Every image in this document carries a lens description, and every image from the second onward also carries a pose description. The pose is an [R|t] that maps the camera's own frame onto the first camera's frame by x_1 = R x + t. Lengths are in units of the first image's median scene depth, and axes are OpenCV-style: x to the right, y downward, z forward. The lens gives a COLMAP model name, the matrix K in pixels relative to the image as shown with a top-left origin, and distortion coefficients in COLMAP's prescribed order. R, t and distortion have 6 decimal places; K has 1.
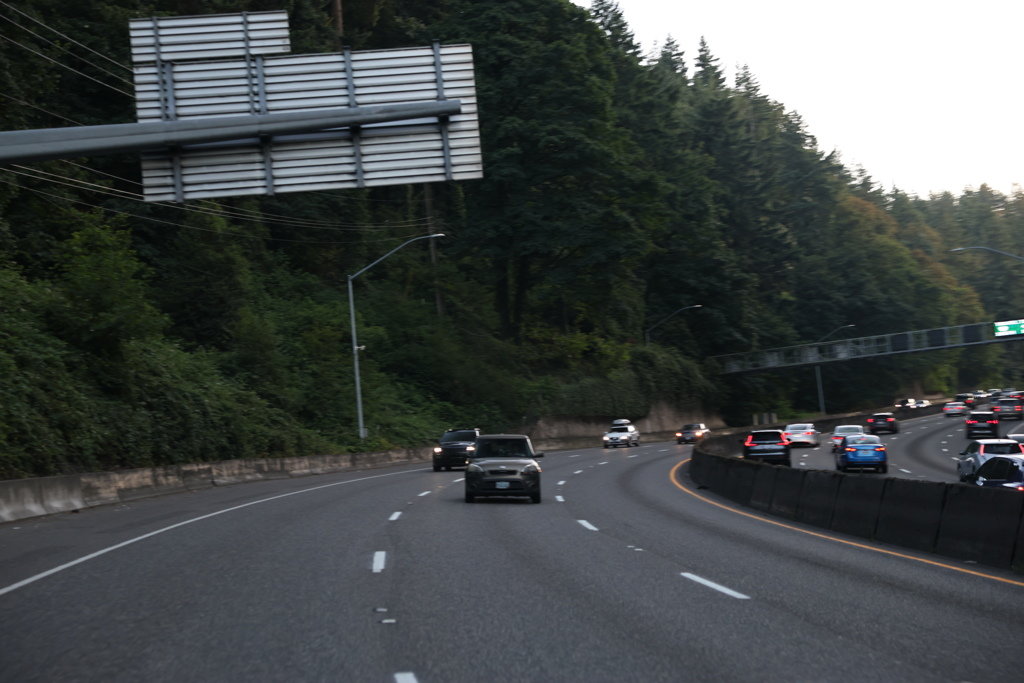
lens RADIAL K [[1753.4, 0, 512.0], [0, 1753.4, 341.5], [0, 0, 1]] dist [0.261757, 0.011472]
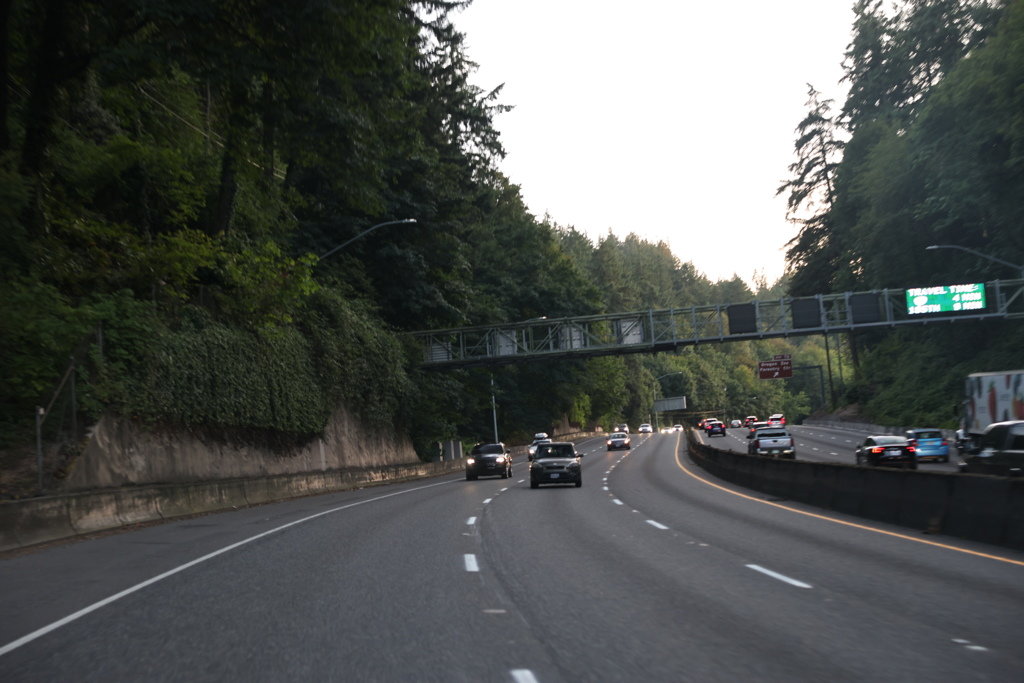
lens RADIAL K [[1696.9, 0, 512.0], [0, 1696.9, 341.5], [0, 0, 1]] dist [0.209316, -0.021348]
pose [[0.961415, 0.048562, 0.270782, 0.004144], [-0.042541, 0.998700, -0.028067, 0.038057], [-0.271793, 0.015465, 0.962231, 0.740310]]
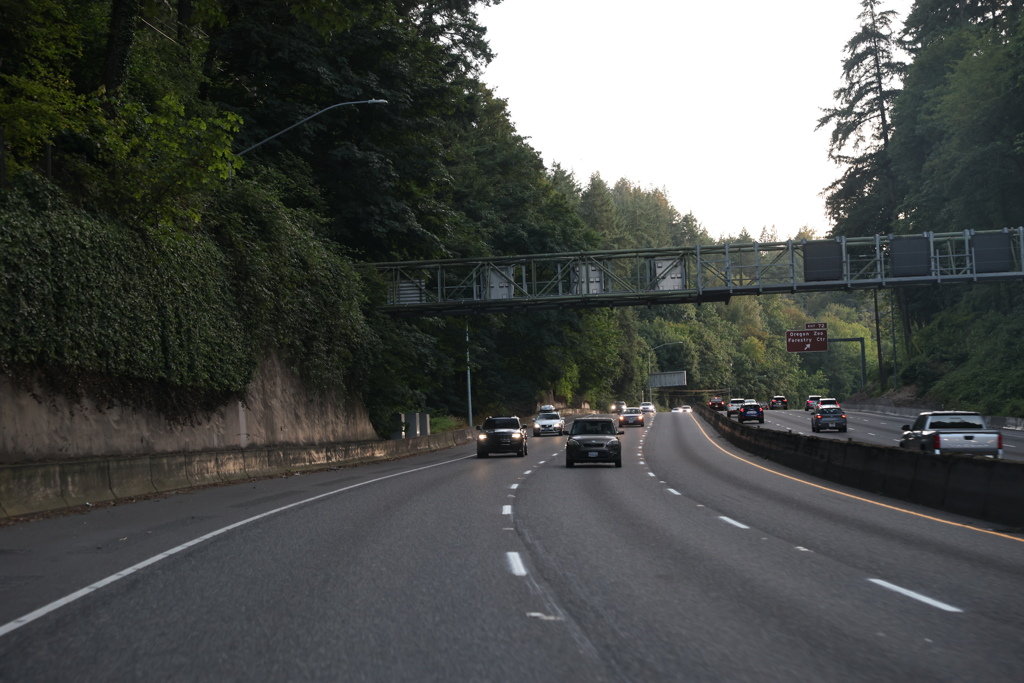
lens RADIAL K [[1950.9, 0, 508.8], [0, 1950.9, 330.7], [0, 0, 1]] dist [0.286284, -0.103060]
pose [[0.954146, 0.080513, 0.288309, 0.026698], [-0.079549, 0.996717, -0.015080, 0.043283], [-0.288577, -0.008546, 0.957419, 0.861096]]
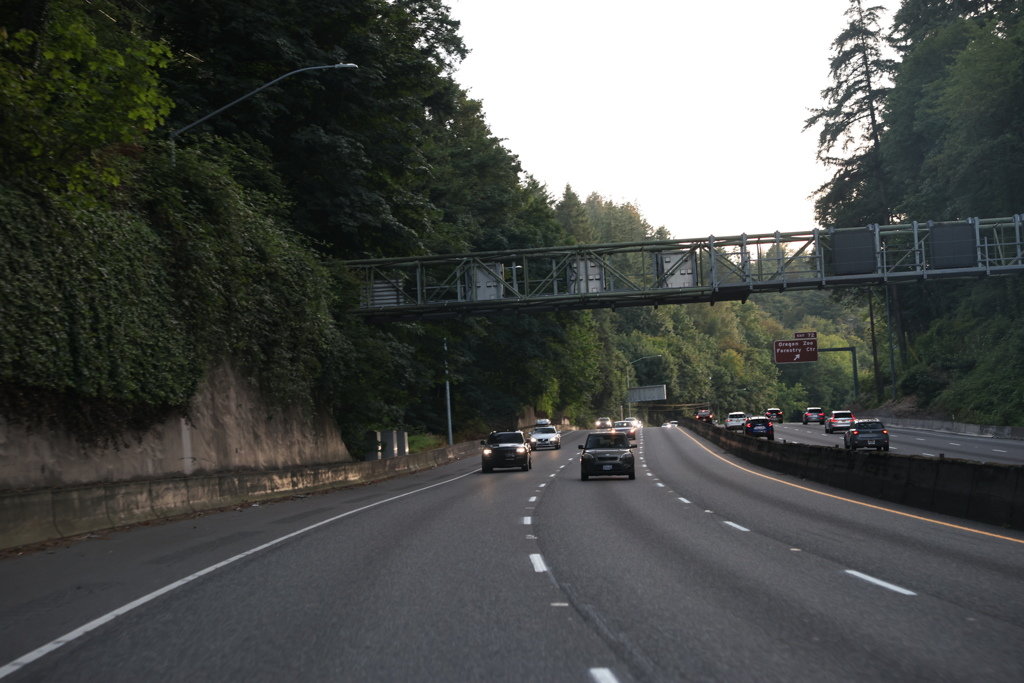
lens RADIAL K [[1950.9, 0, 508.8], [0, 1950.9, 330.7], [0, 0, 1]] dist [0.286284, -0.103060]
pose [[0.950719, 0.071088, 0.301796, 0.044992], [-0.066601, 0.997463, -0.025146, 0.046465], [-0.302818, 0.003807, 0.953041, 0.941100]]
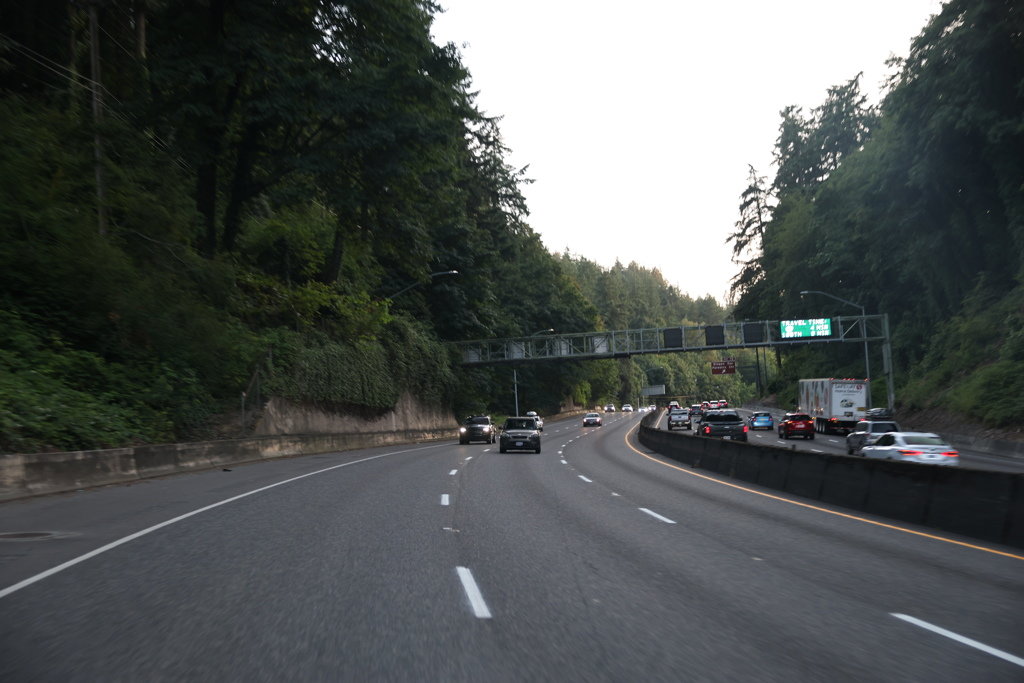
lens RADIAL K [[1286.6, 0, 512.0], [0, 1286.6, 341.5], [0, 0, 1]] dist [0.094552, 0.035295]
pose [[0.966716, 0.068370, 0.246548, -0.012814], [-0.064251, 0.997627, -0.024726, 0.032881], [-0.247654, 0.008062, 0.968815, 0.619227]]
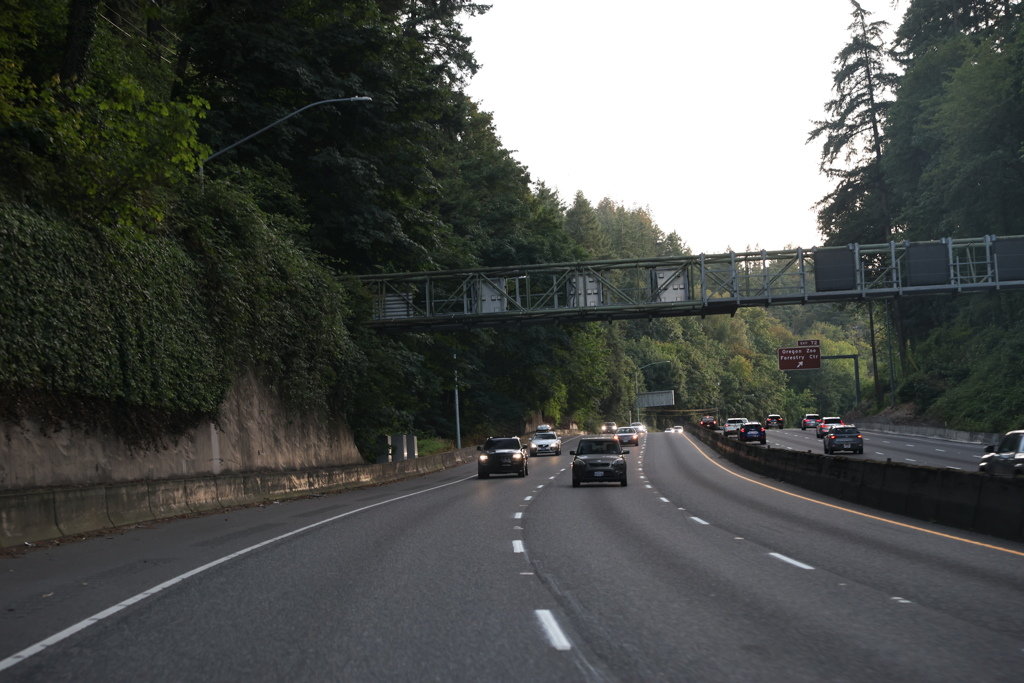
lens RADIAL K [[1950.9, 0, 508.8], [0, 1950.9, 330.7], [0, 0, 1]] dist [0.286284, -0.103060]
pose [[0.952267, 0.076210, 0.295601, 0.035526], [-0.071529, 0.997083, -0.026634, 0.044867], [-0.296768, 0.004218, 0.954940, 0.901247]]
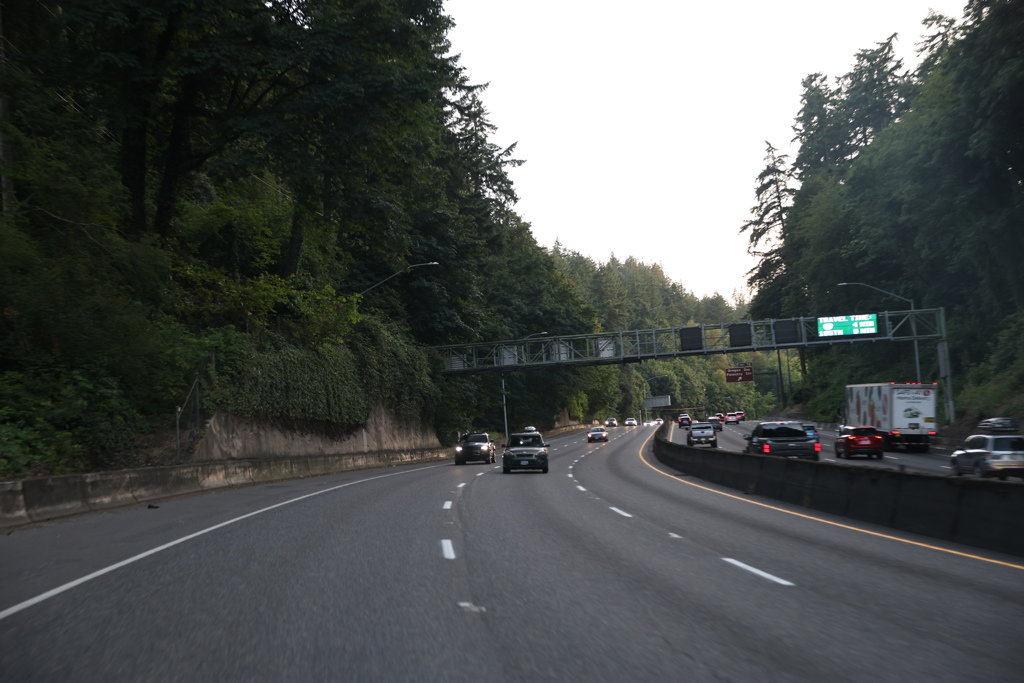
lens RADIAL K [[1444.4, 0, 512.0], [0, 1444.4, 341.5], [0, 0, 1]] dist [0.158395, 0.021227]
pose [[0.964332, 0.058729, 0.258098, -0.007789], [-0.052577, 0.998146, -0.030678, 0.034680], [-0.259421, 0.016014, 0.965632, 0.658604]]
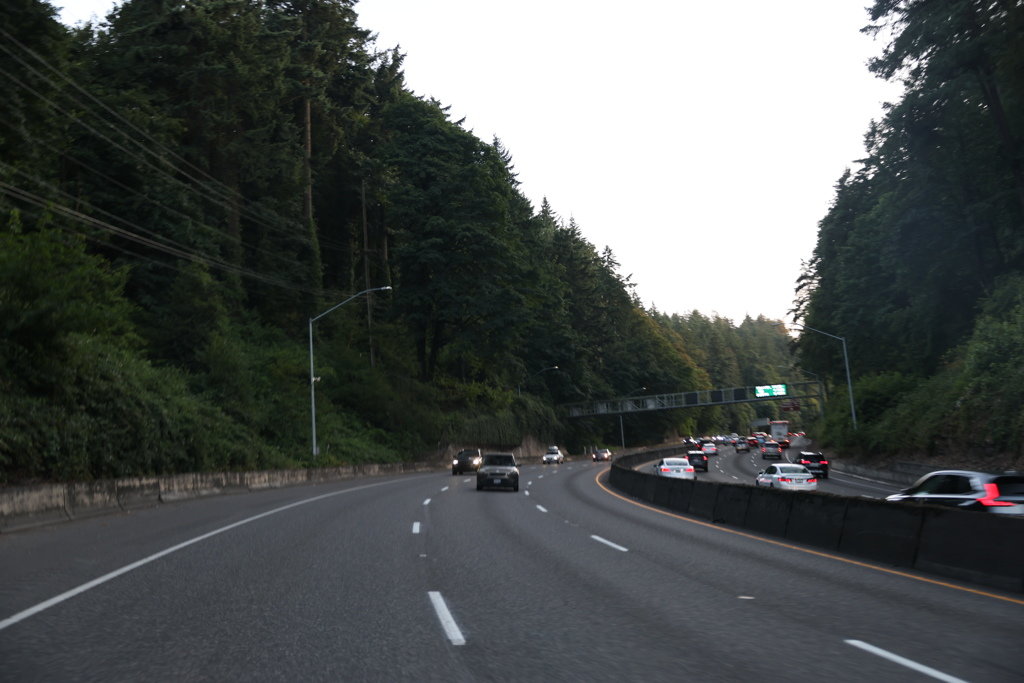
lens RADIAL K [[1087.0, 0, 512.0], [0, 1087.0, 341.5], [0, 0, 1]] dist [0.018988, -0.002507]
pose [[0.994196, 0.040843, 0.099530, -0.023265], [-0.035495, 0.997860, -0.054920, 0.011236], [-0.101560, 0.051068, 0.993518, 0.201519]]
